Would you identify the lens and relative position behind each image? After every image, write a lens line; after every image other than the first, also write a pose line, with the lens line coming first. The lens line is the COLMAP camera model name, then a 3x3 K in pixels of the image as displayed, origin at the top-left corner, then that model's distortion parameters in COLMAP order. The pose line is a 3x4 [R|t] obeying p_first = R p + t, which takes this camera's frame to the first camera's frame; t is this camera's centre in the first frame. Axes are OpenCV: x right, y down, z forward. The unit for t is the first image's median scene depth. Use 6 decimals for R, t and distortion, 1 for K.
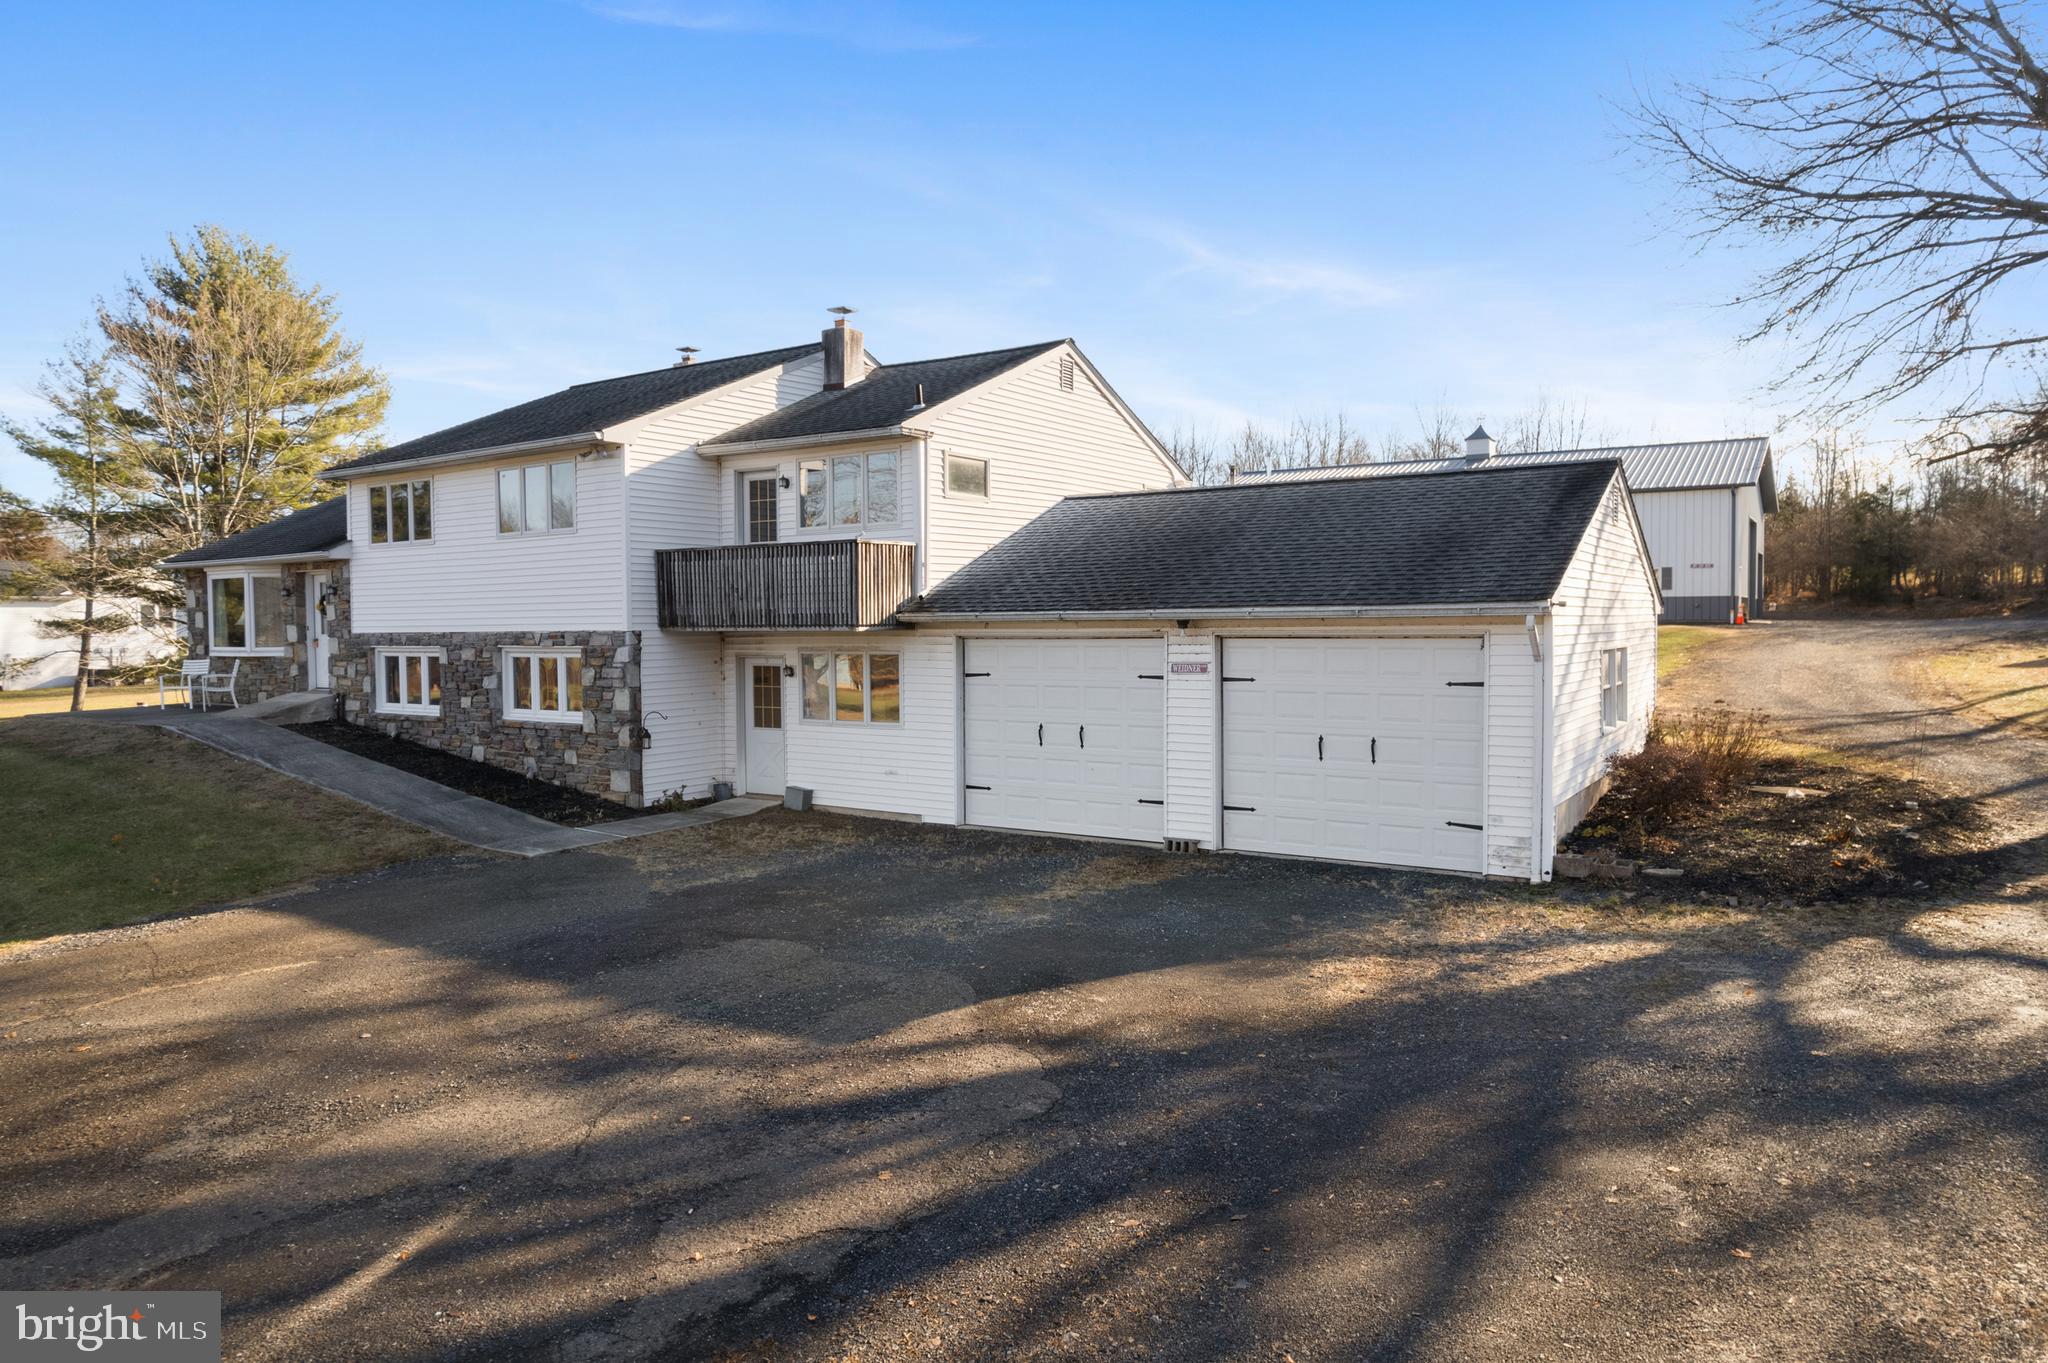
lens RADIAL K [[1277.7, 0, 1024.0], [0, 1277.7, 681.5], [0, 0, 1]] dist [-0.002617, 0.001926]
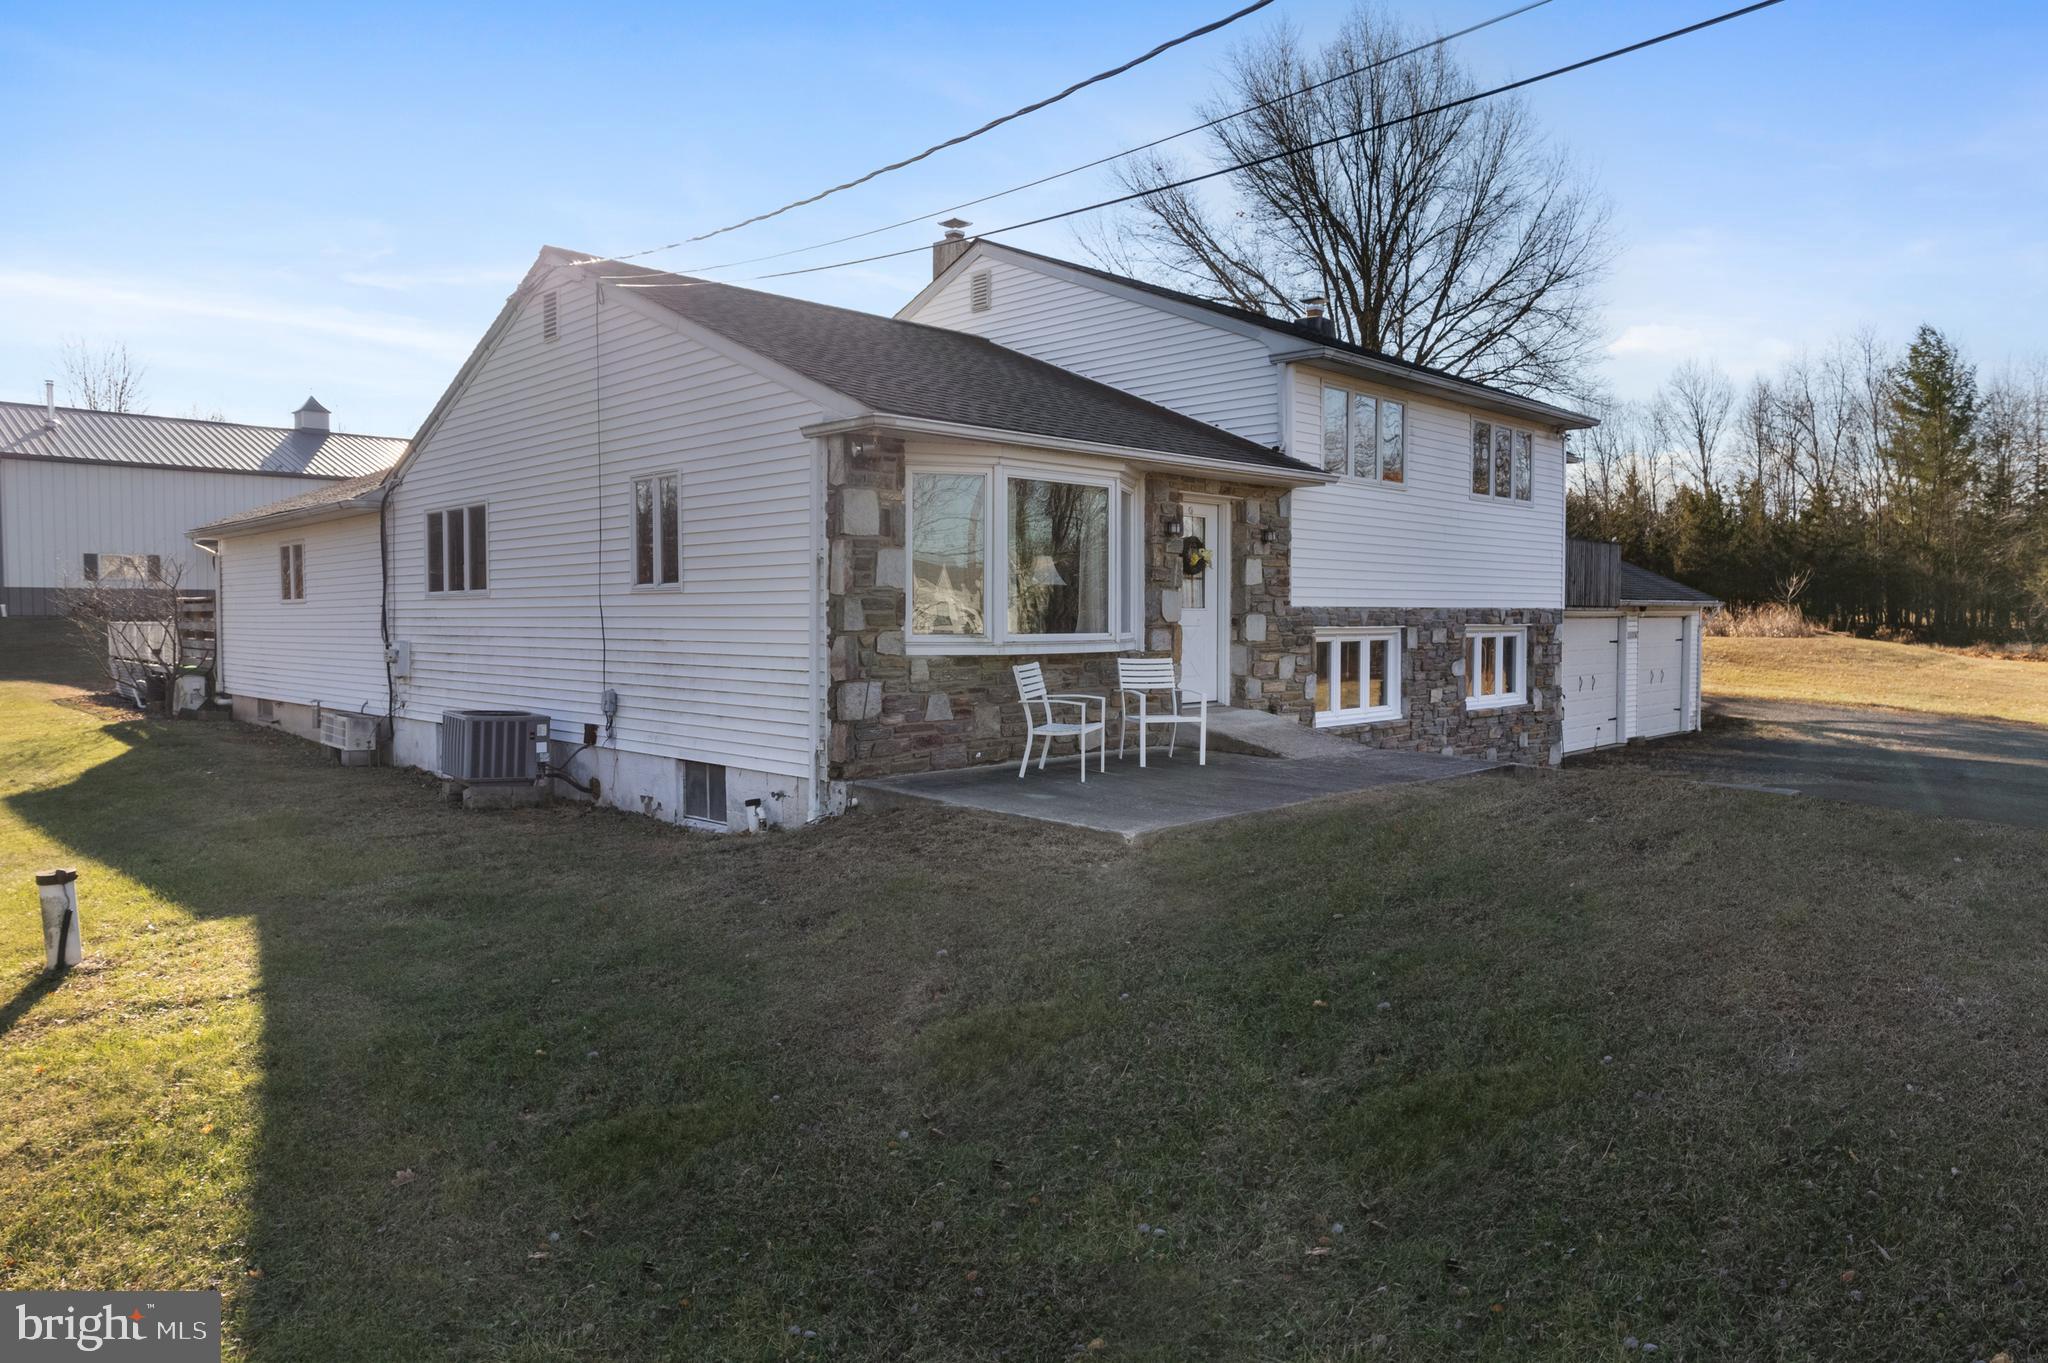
lens RADIAL K [[1277.7, 0, 1024.0], [0, 1277.7, 681.5], [0, 0, 1]] dist [-0.002617, 0.001926]
pose [[0.197161, -0.042324, 0.979457, -1.366485], [0.041338, 0.998538, 0.034827, -0.033316], [-0.979499, 0.033622, 0.198623, 1.175525]]
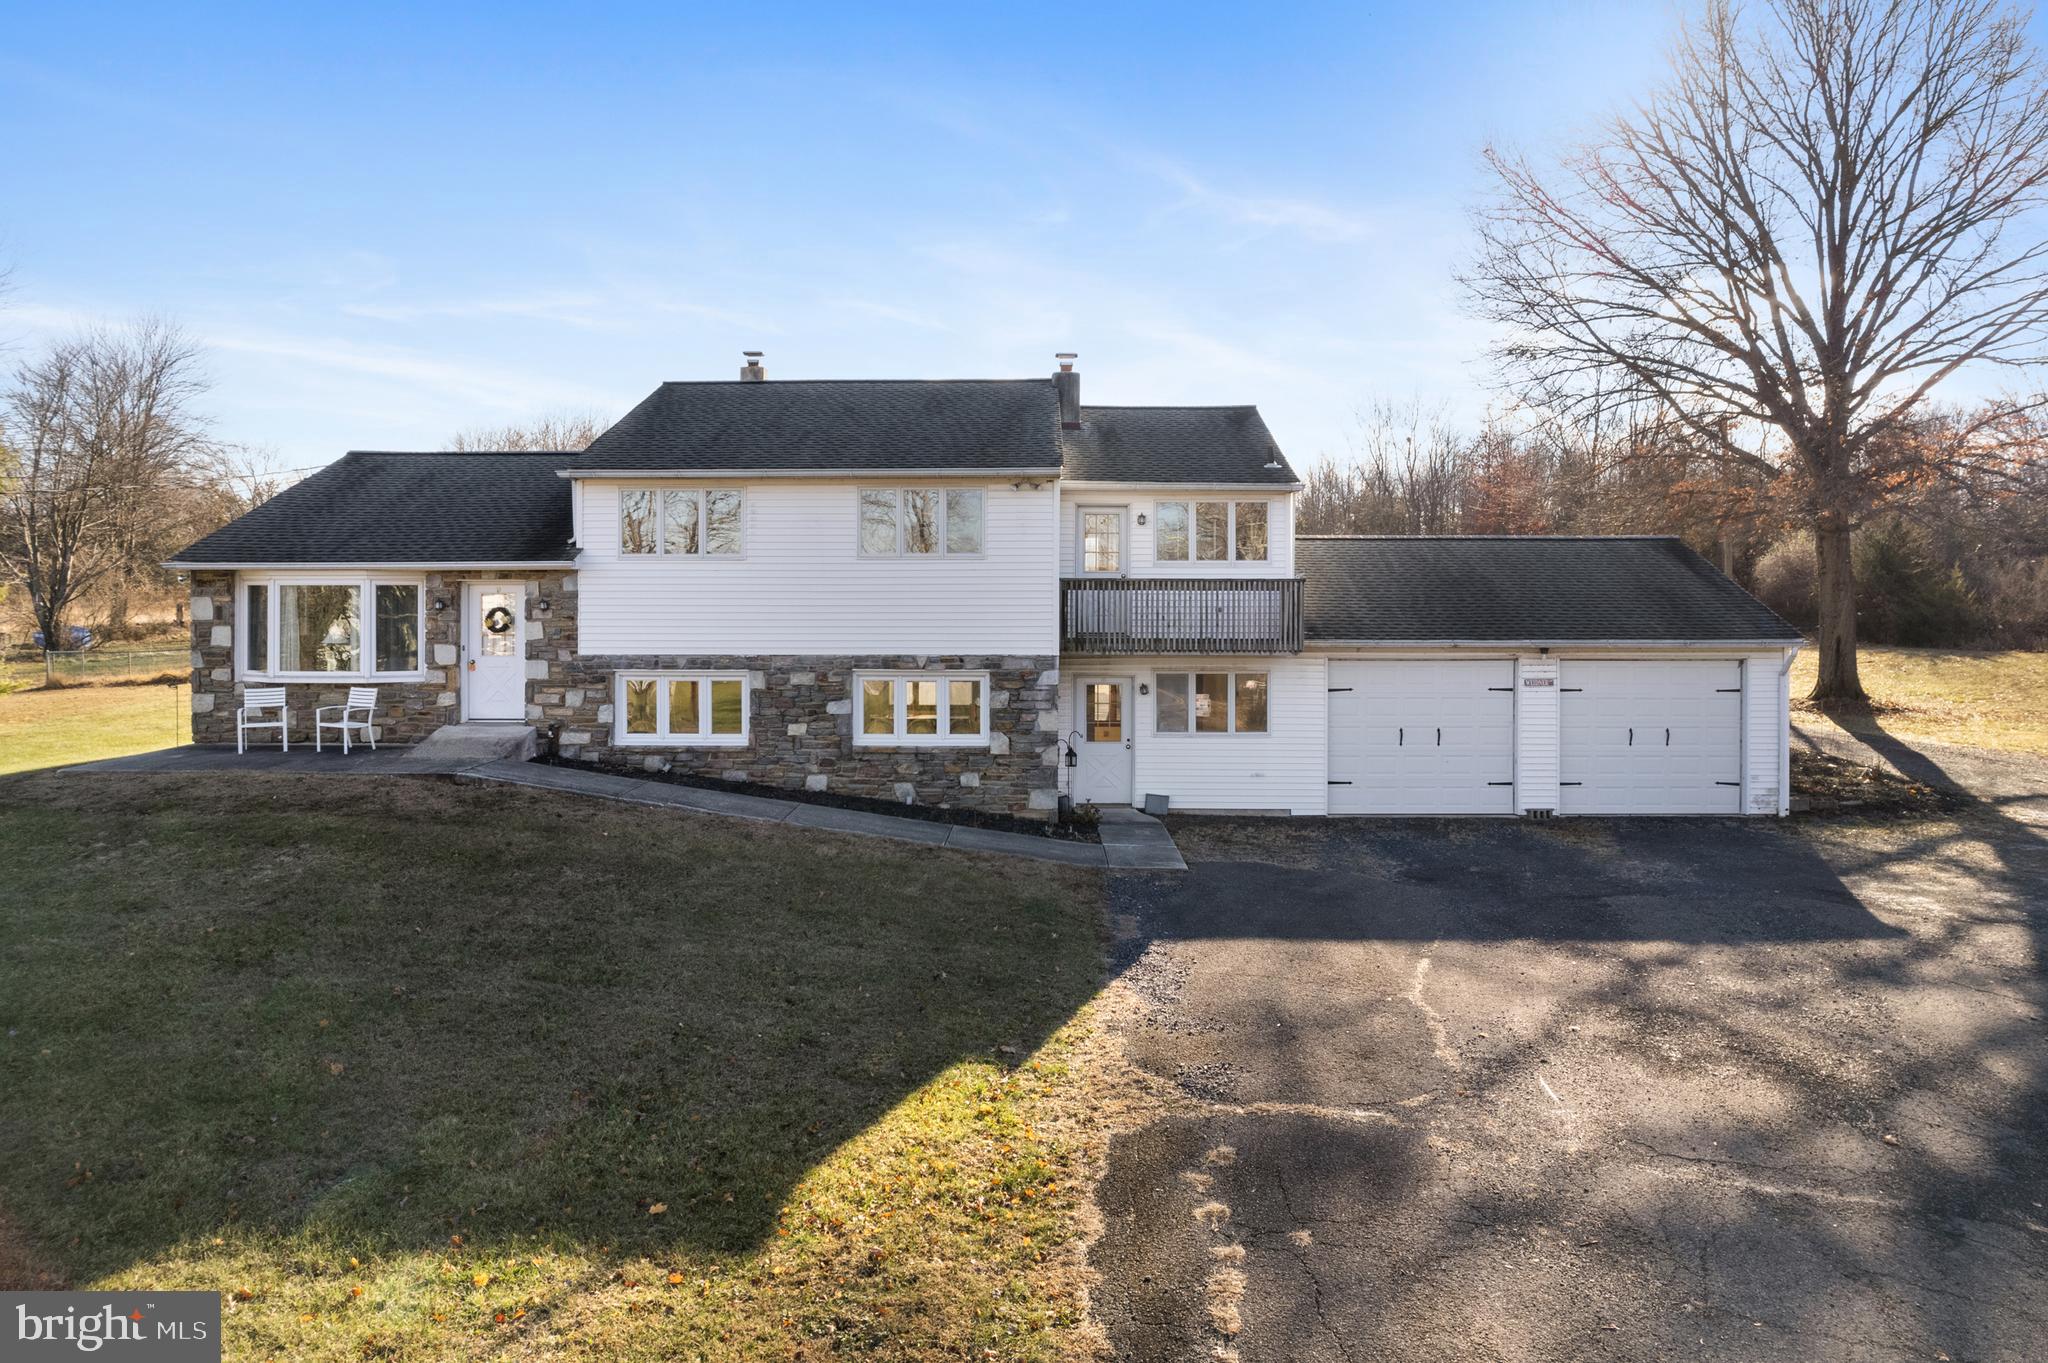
lens RADIAL K [[1272.0, 0, 1023.4], [0, 1272.0, 630.7], [0, 0, 1]] dist [-0.006811, -0.001148]
pose [[0.843026, 0.000144, 0.537873, -0.861388], [0.015279, 0.999590, -0.024215, -0.033593], [-0.537656, 0.028632, 0.842678, 0.125326]]
